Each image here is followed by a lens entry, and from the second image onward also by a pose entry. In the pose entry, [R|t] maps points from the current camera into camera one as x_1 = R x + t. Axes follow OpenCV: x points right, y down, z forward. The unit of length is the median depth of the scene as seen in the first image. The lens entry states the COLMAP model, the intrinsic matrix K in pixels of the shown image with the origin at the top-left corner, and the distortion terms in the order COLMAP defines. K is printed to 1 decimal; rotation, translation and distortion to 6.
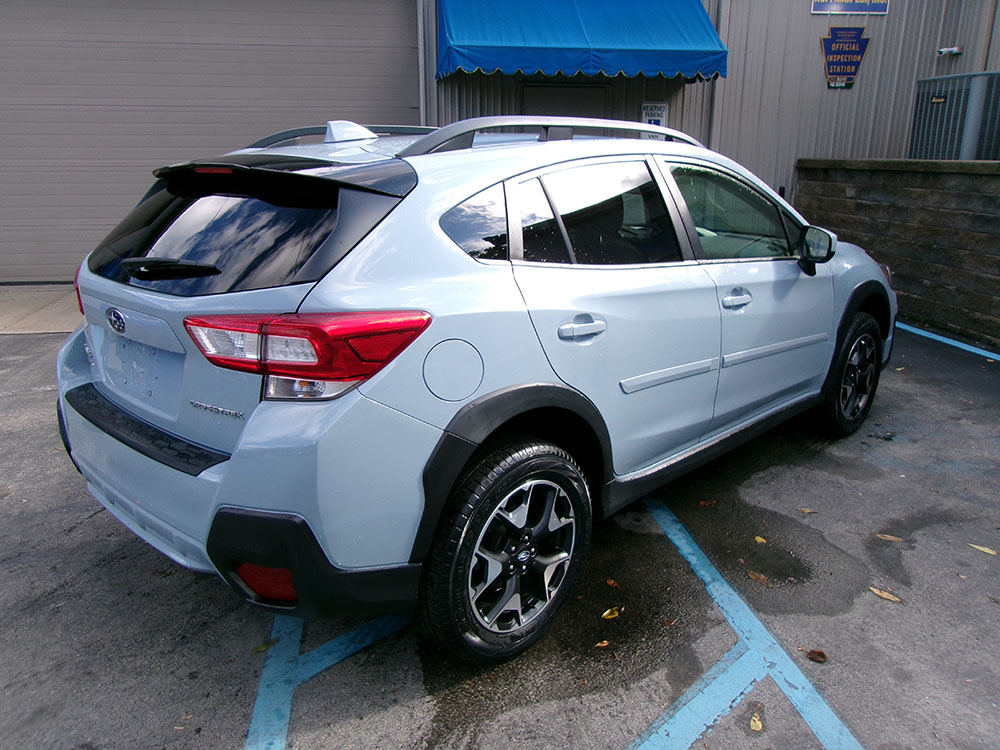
lens RADIAL K [[775.8, 0, 500.0], [0, 775.8, 375.0], [0, 0, 1]] dist [-0.012041, 0.035323]
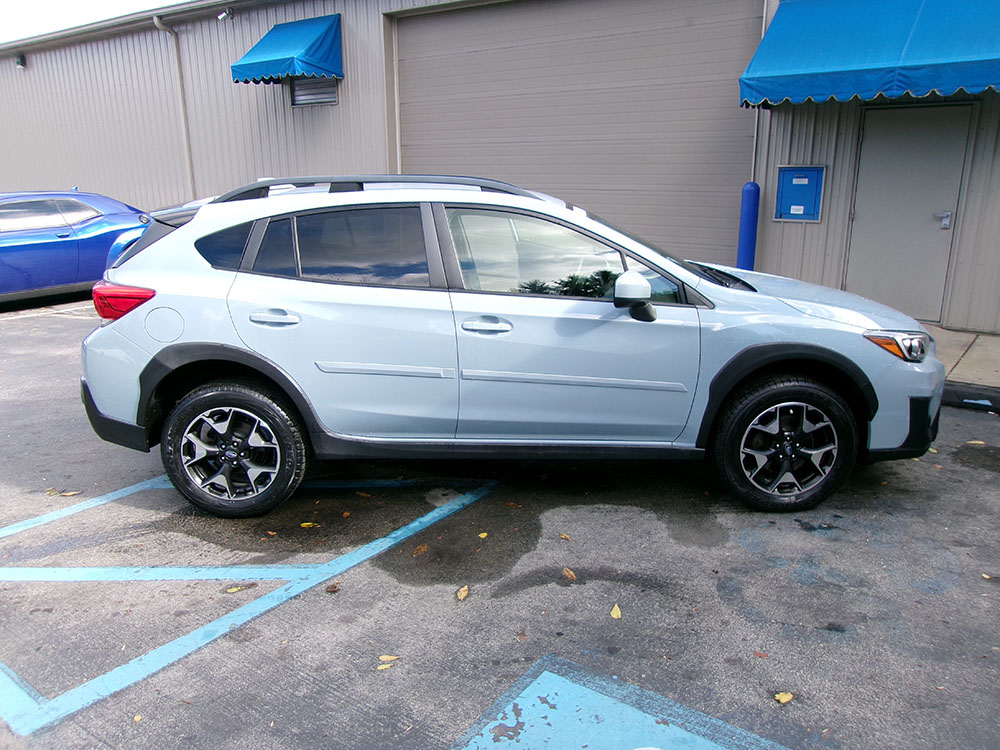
lens RADIAL K [[782.5, 0, 500.0], [0, 782.5, 375.0], [0, 0, 1]] dist [-0.029483, 0.073128]
pose [[0.700903, 0.181770, -0.689706, 0.903046], [-0.193066, 0.979233, 0.061874, -0.079223], [0.686629, 0.089791, 0.721441, 0.128762]]
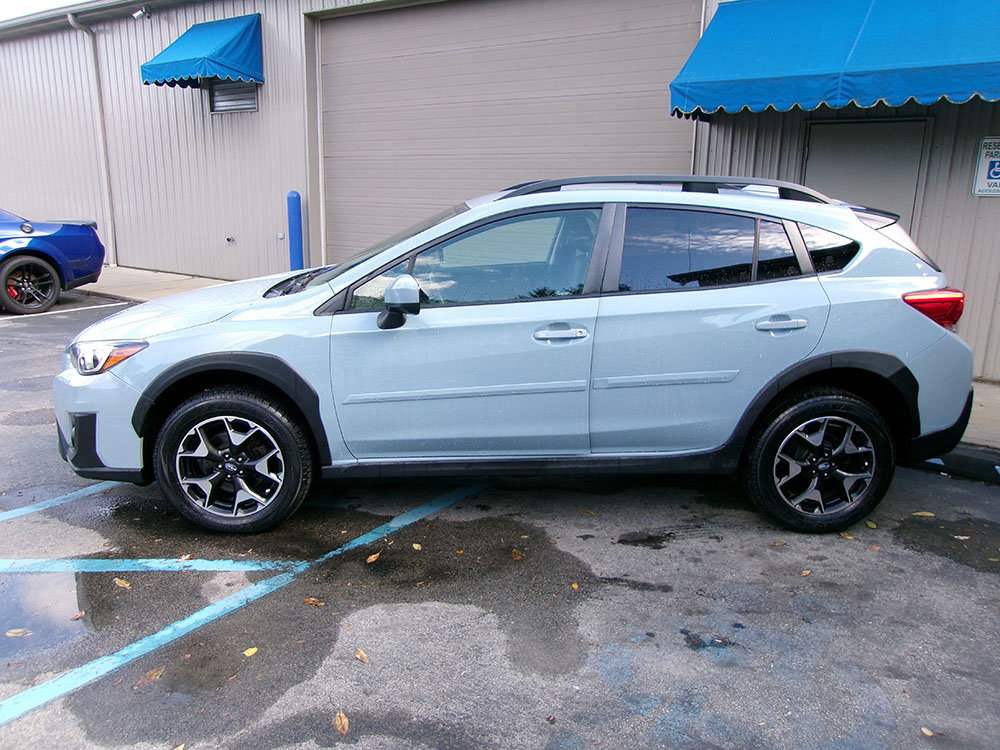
lens RADIAL K [[775.8, 0, 500.0], [0, 775.8, 375.0], [0, 0, 1]] dist [-0.012041, 0.035323]
pose [[0.718384, 0.173282, -0.673719, 0.846772], [-0.211713, 0.976998, 0.025538, -0.128555], [0.662648, 0.124289, 0.738546, 0.424997]]
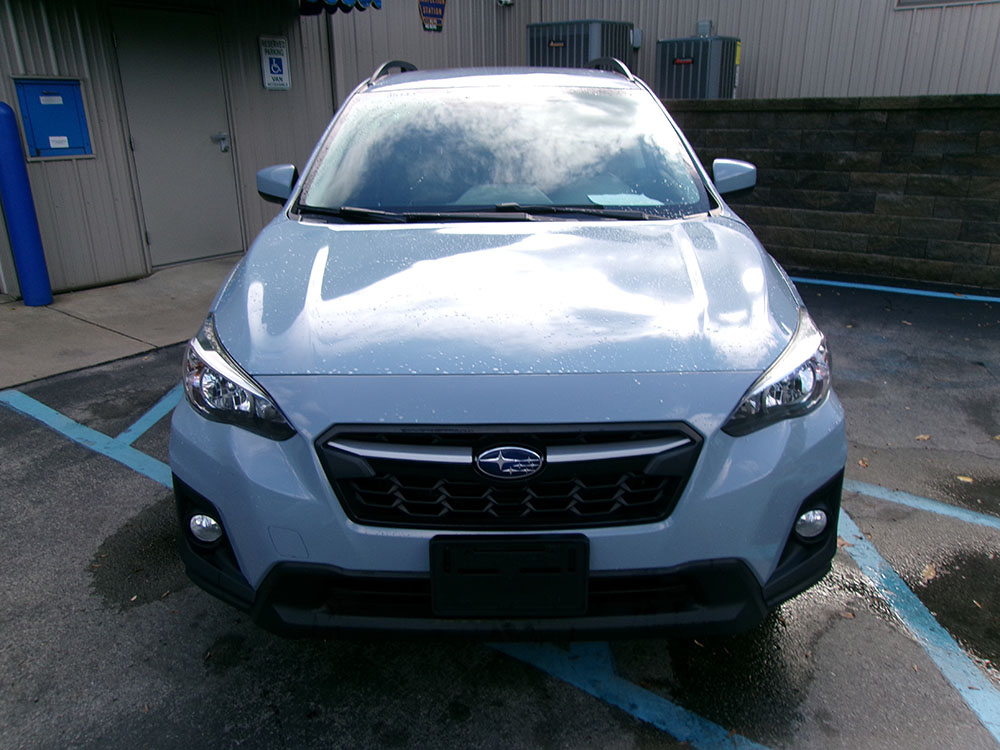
lens RADIAL K [[761.1, 0, 500.0], [0, 761.1, 375.0], [0, 0, 1]] dist [0.007511, 0.007757]
pose [[0.720252, -0.244131, 0.649335, -0.543245], [0.208978, 0.968905, 0.132479, -0.129948], [-0.661487, 0.040279, 0.748874, 0.541849]]
